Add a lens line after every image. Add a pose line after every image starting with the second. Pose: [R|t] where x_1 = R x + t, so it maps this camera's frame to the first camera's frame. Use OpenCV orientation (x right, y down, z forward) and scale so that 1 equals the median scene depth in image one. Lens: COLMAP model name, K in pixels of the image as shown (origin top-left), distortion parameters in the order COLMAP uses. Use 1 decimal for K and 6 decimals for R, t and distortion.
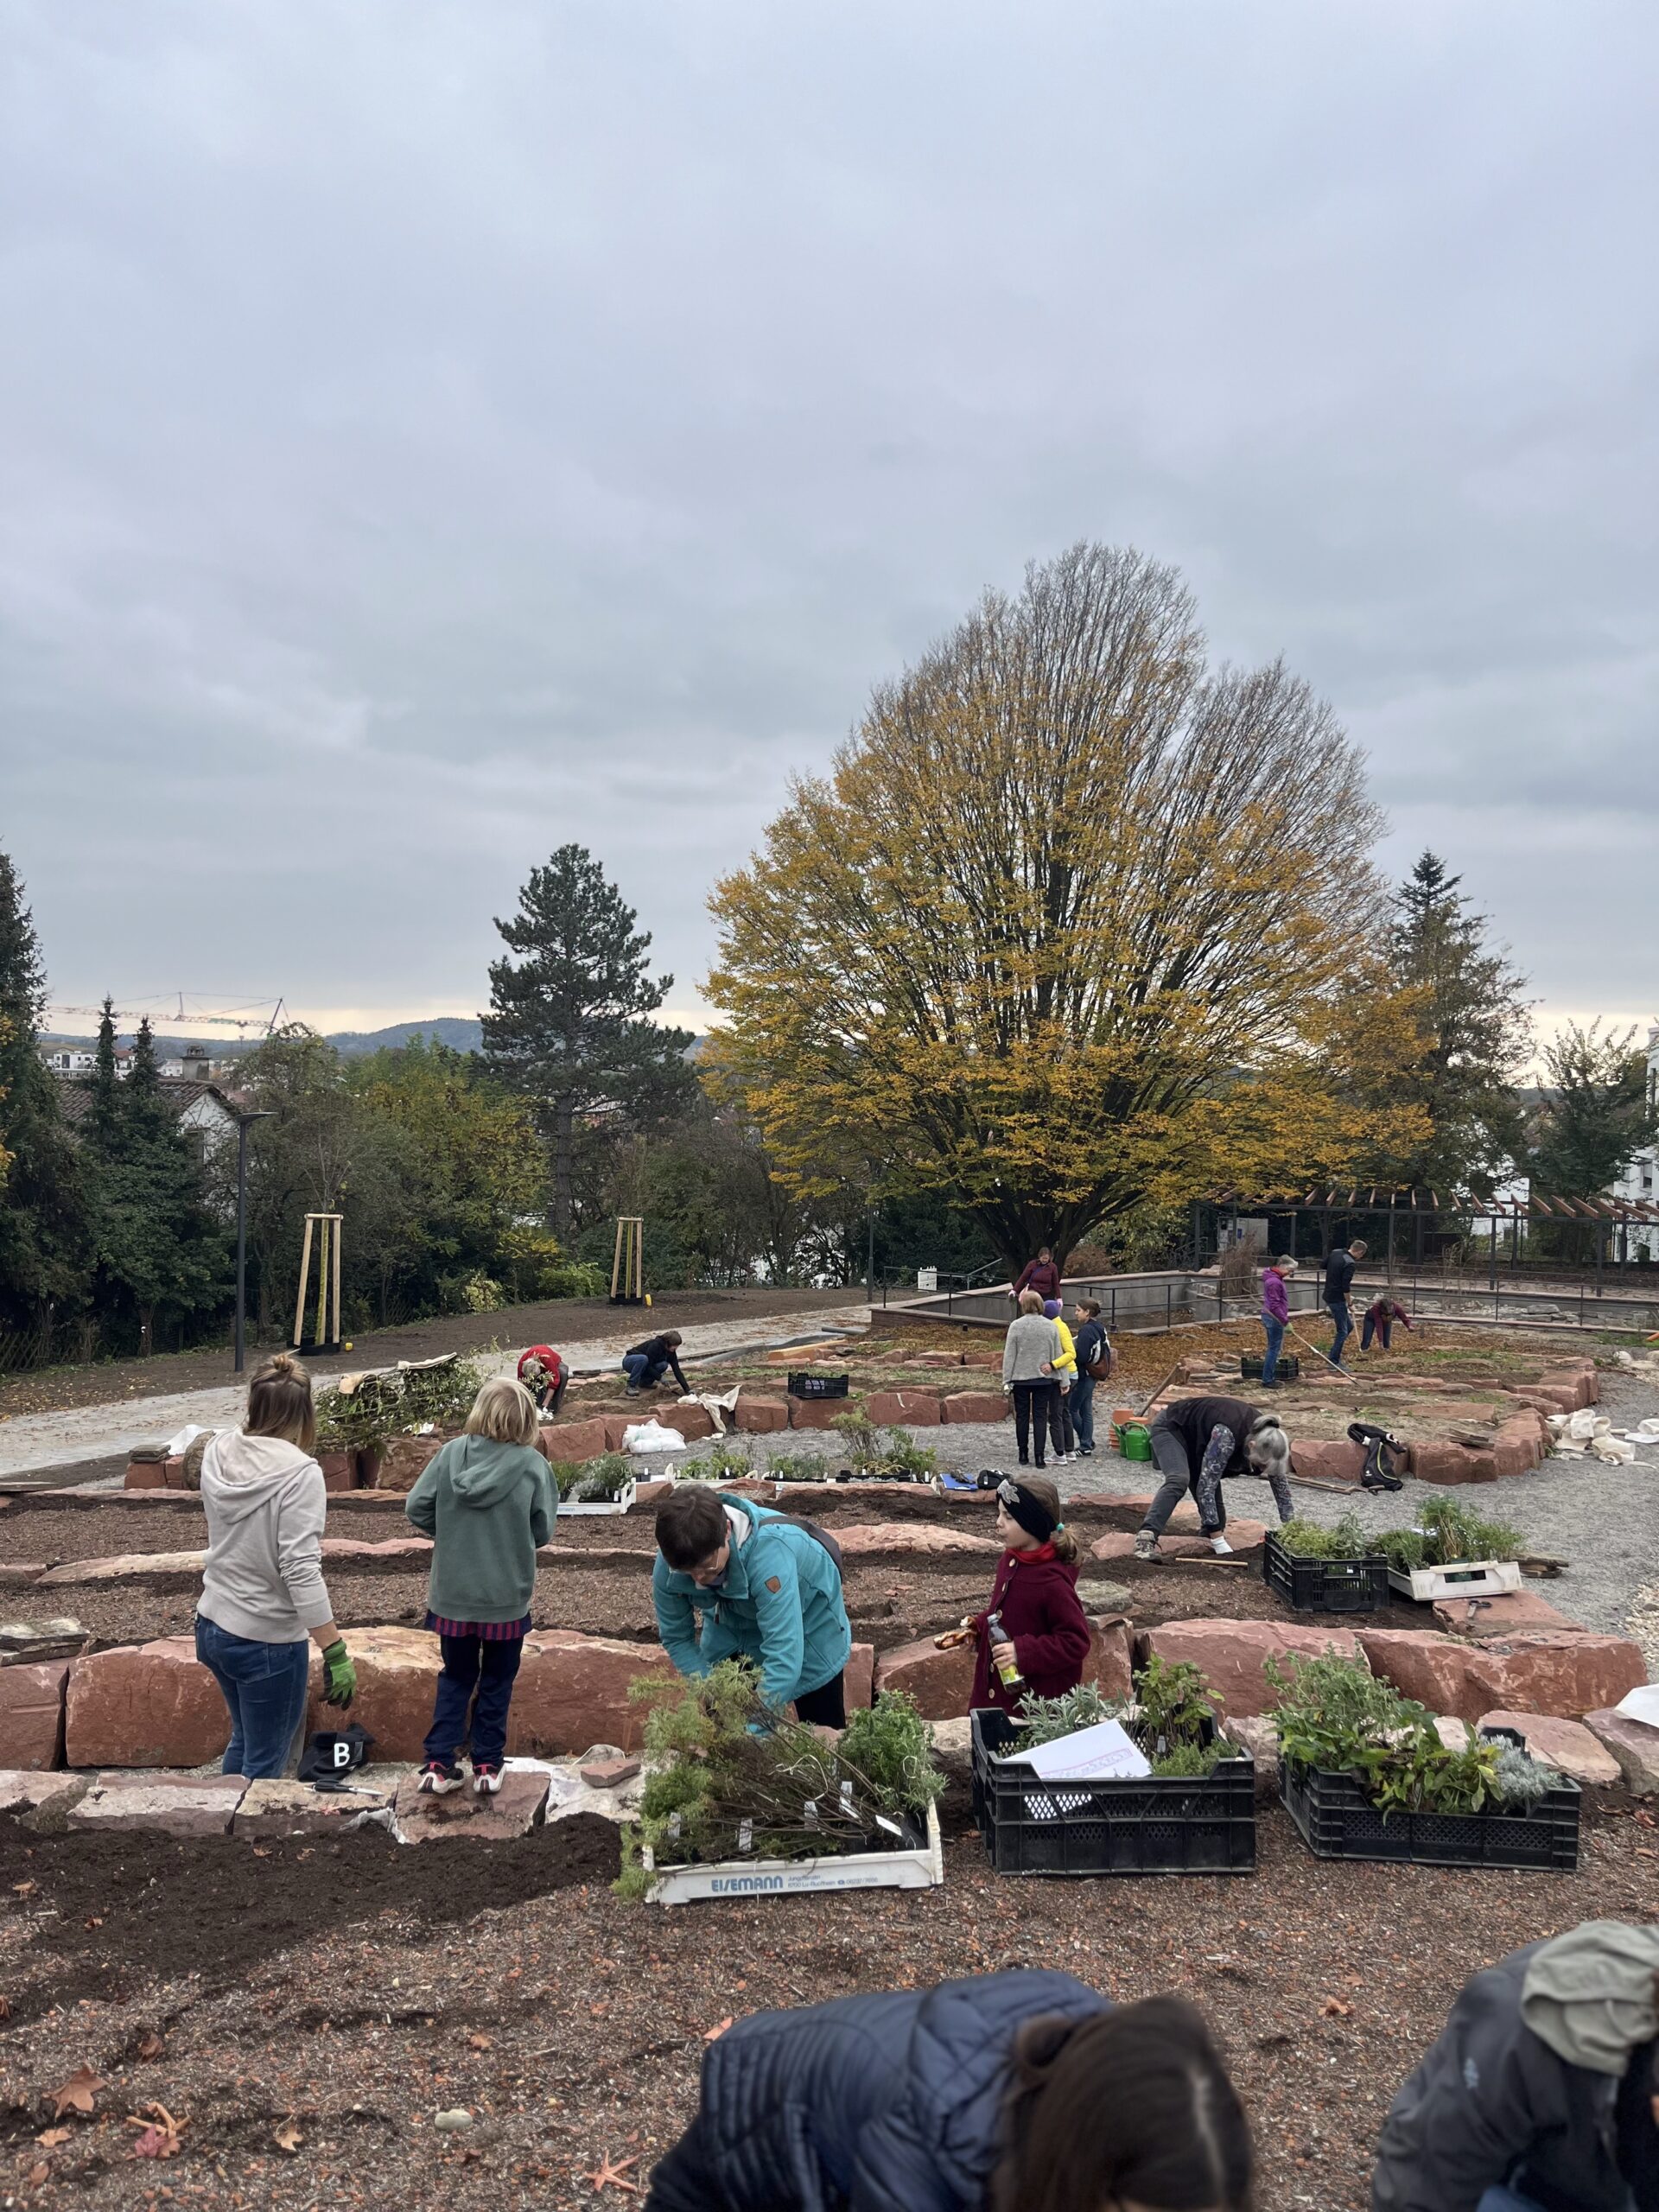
lens RADIAL K [[1806.6, 0, 792.6], [0, 1806.6, 1111.0], [0, 0, 1]] dist [0.073419, -0.059422]
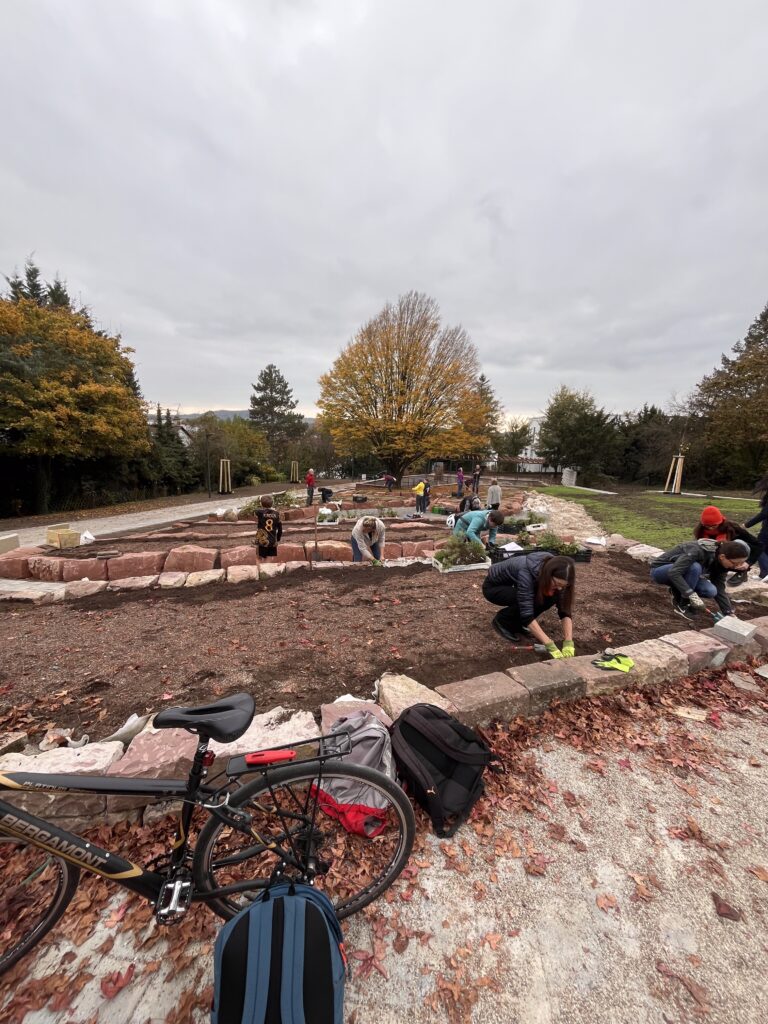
lens RADIAL K [[445.5, 0, 381.4], [0, 445.5, 527.8], [0, 0, 1]] dist [-0.001132, -0.000045]
pose [[0.989272, -0.018897, 0.144858, -0.049323], [-0.010606, 0.979692, 0.200229, 0.002355], [-0.145700, -0.199618, 0.968981, -0.030483]]
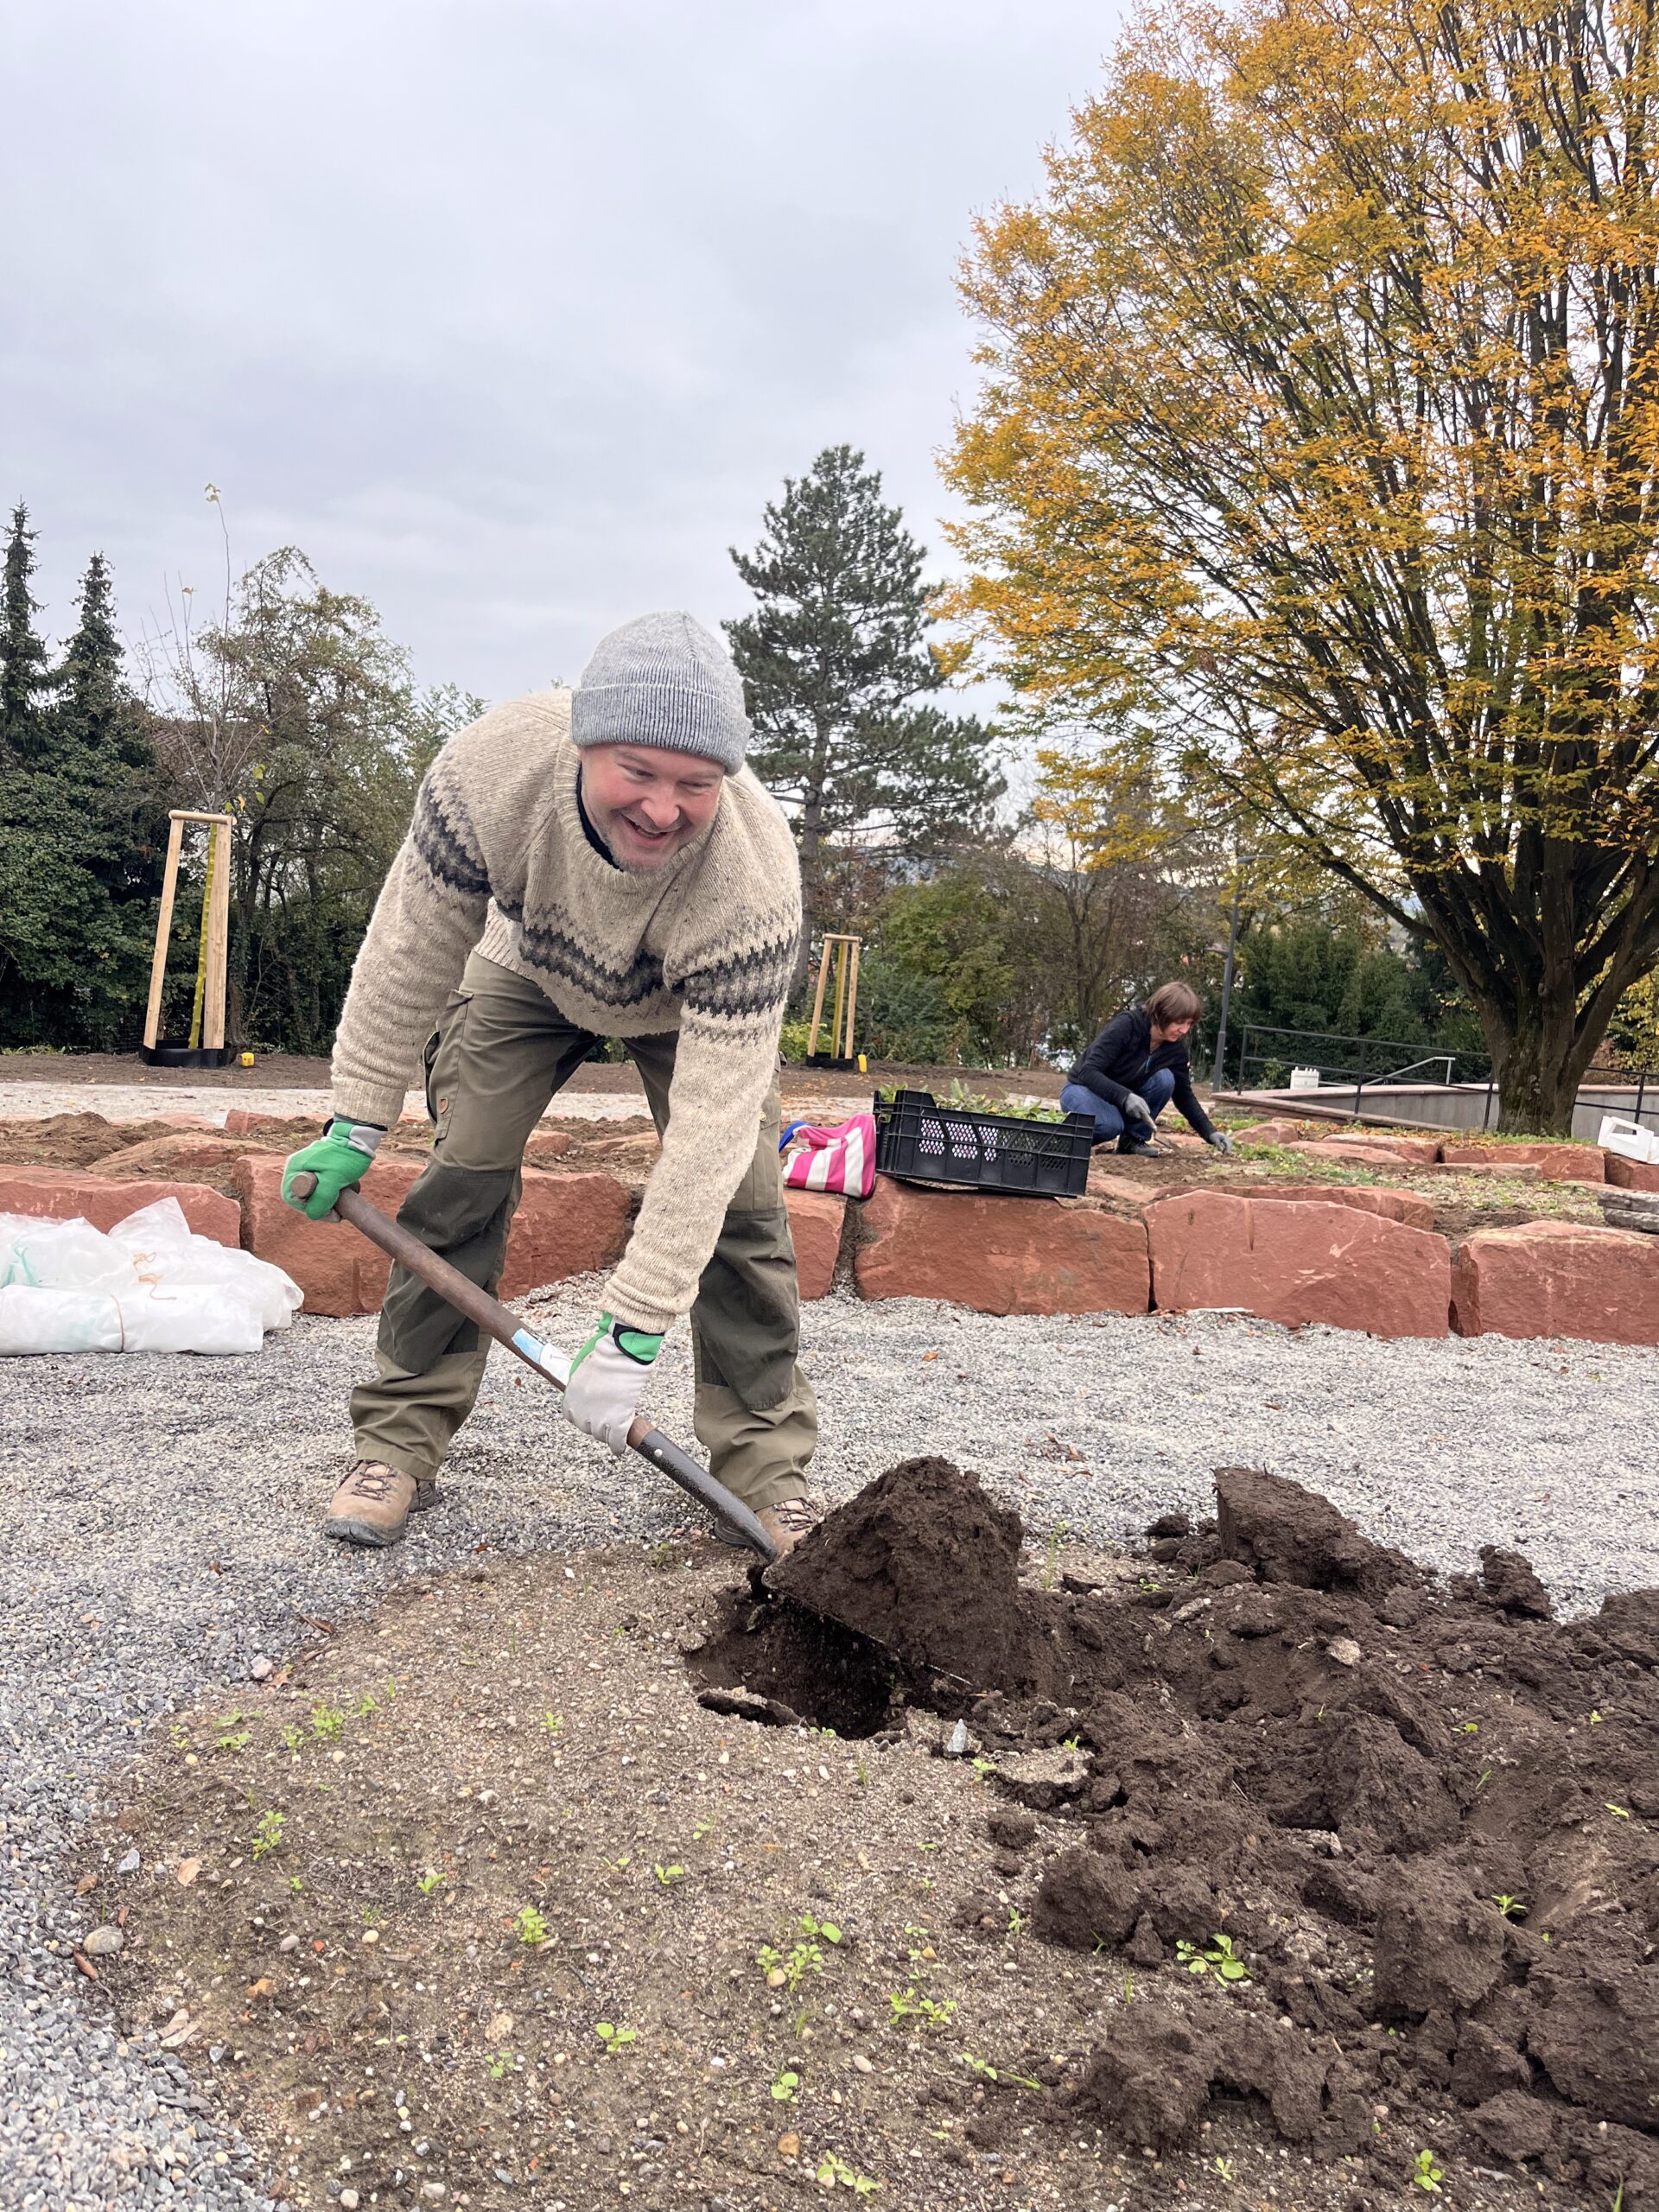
lens RADIAL K [[1806.6, 0, 792.6], [0, 1806.6, 1111.0], [0, 0, 1]] dist [0.073419, -0.059422]
pose [[0.979425, 0.076425, -0.186776, 0.019693], [-0.058979, 0.993511, 0.097248, 0.065169], [0.192996, -0.084231, 0.977577, 0.391241]]
